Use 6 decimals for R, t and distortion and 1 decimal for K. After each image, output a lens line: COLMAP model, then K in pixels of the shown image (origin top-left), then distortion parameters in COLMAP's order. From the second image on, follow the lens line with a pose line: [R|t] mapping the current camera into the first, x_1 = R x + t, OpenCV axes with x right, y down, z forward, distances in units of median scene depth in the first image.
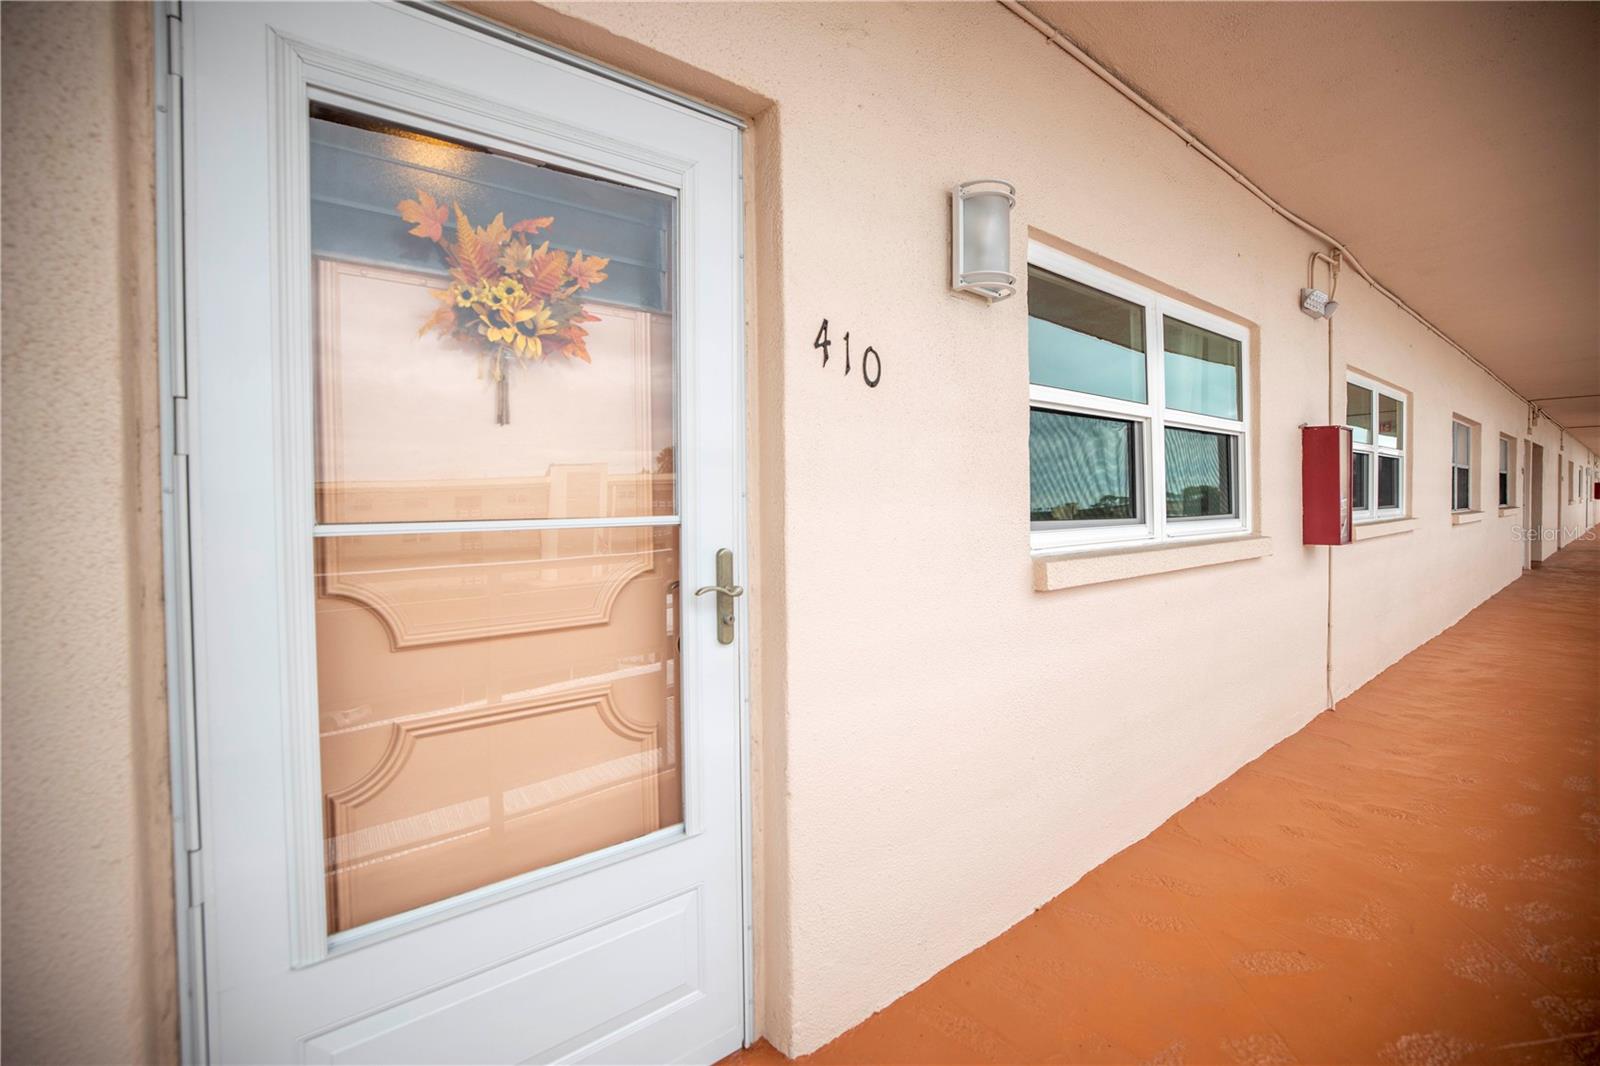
lens RADIAL K [[684.7, 0, 802.2], [0, 684.7, 512.7], [0, 0, 1]] dist [-0.044976, 0.014447]
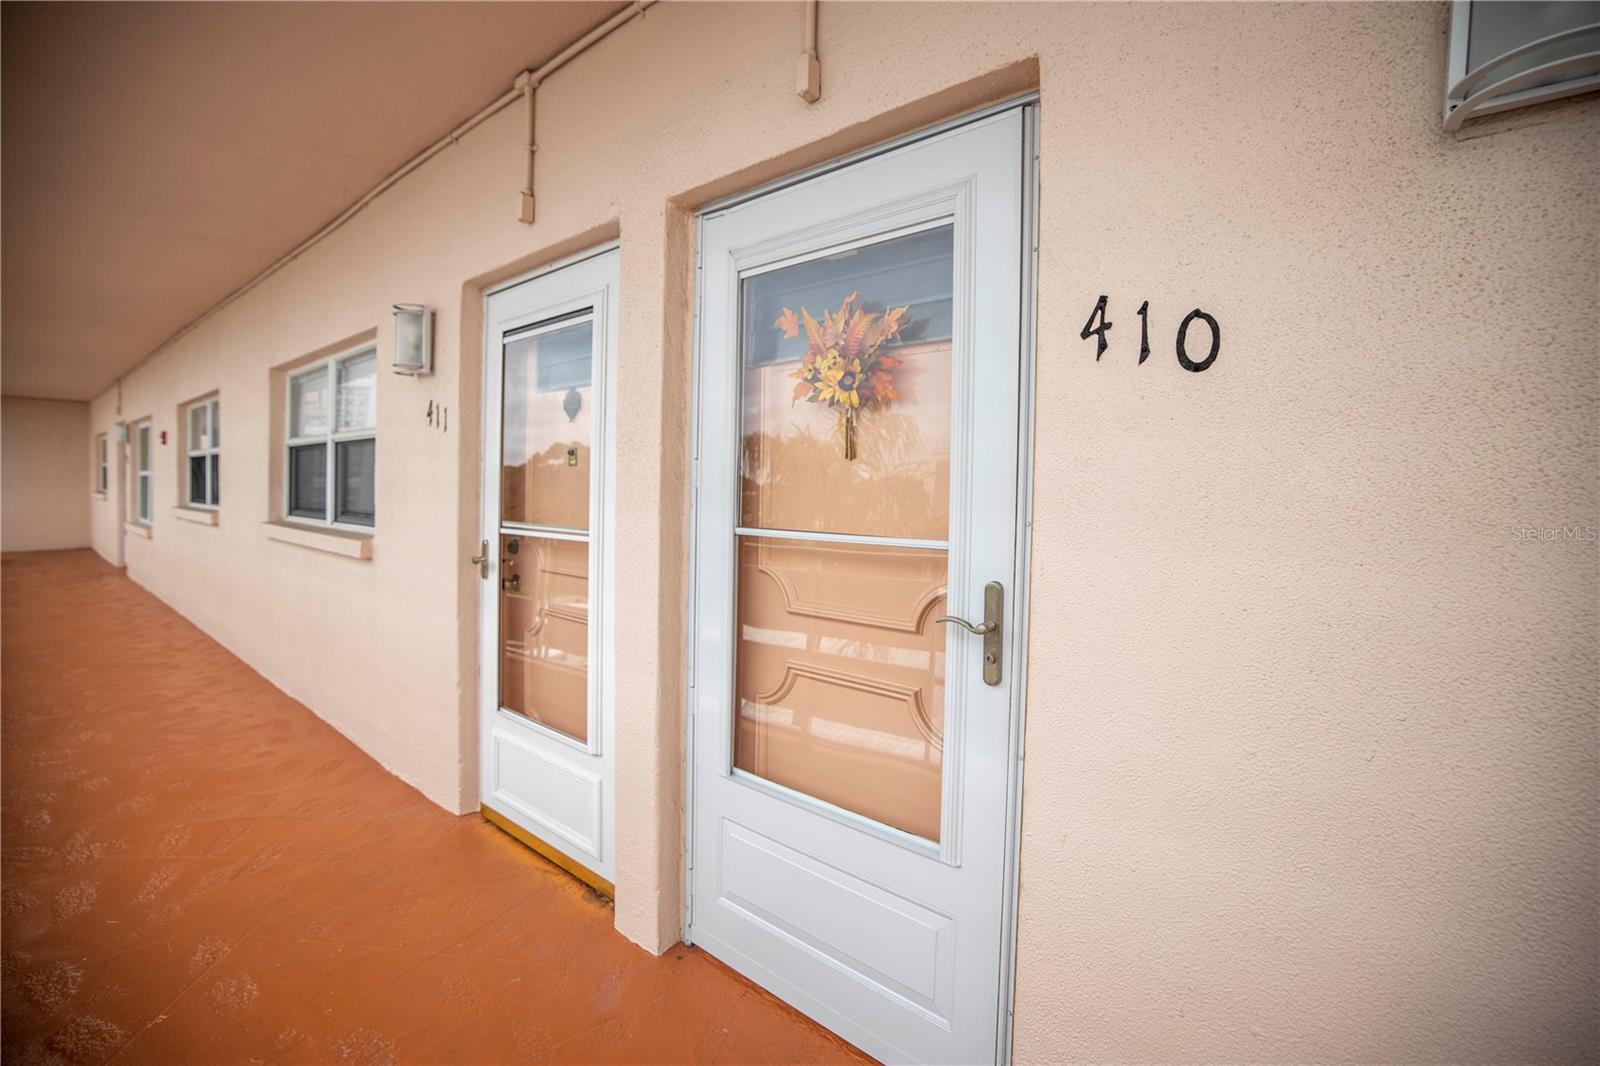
lens RADIAL K [[684.7, 0, 802.2], [0, 684.7, 512.7], [0, 0, 1]] dist [-0.044976, 0.014447]
pose [[0.219402, 0.045652, -0.974566, 0.708267], [-0.042176, 0.998415, 0.037274, -0.061869], [0.974722, 0.032925, 0.220980, 0.536678]]
